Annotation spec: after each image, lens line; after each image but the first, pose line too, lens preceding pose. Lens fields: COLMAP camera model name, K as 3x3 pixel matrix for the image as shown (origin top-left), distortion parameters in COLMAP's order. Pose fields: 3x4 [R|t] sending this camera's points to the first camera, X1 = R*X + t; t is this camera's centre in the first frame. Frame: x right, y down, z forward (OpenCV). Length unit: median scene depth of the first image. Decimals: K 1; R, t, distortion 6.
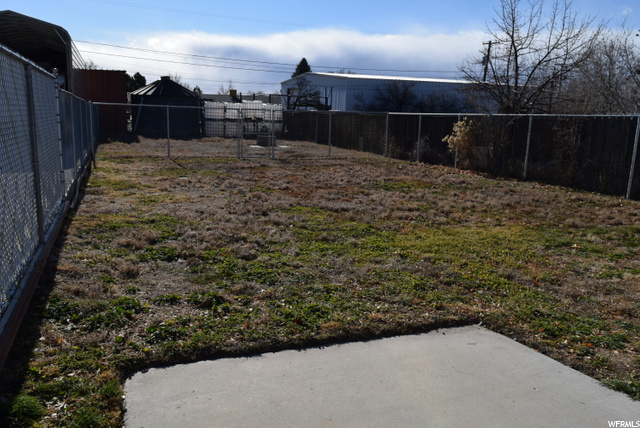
lens RADIAL K [[490.9, 0, 314.9], [0, 490.9, 212.5], [0, 0, 1]] dist [-0.016501, -0.002049]
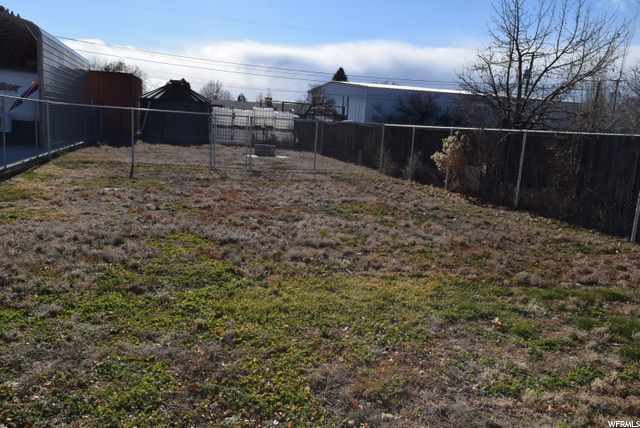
lens RADIAL K [[490.9, 0, 314.9], [0, 490.9, 212.5], [0, 0, 1]] dist [-0.016501, -0.002049]
pose [[0.994746, 0.048594, -0.090106, 0.077021], [-0.050466, 0.998552, -0.018616, -0.012957], [0.089071, 0.023066, 0.995758, 0.067698]]
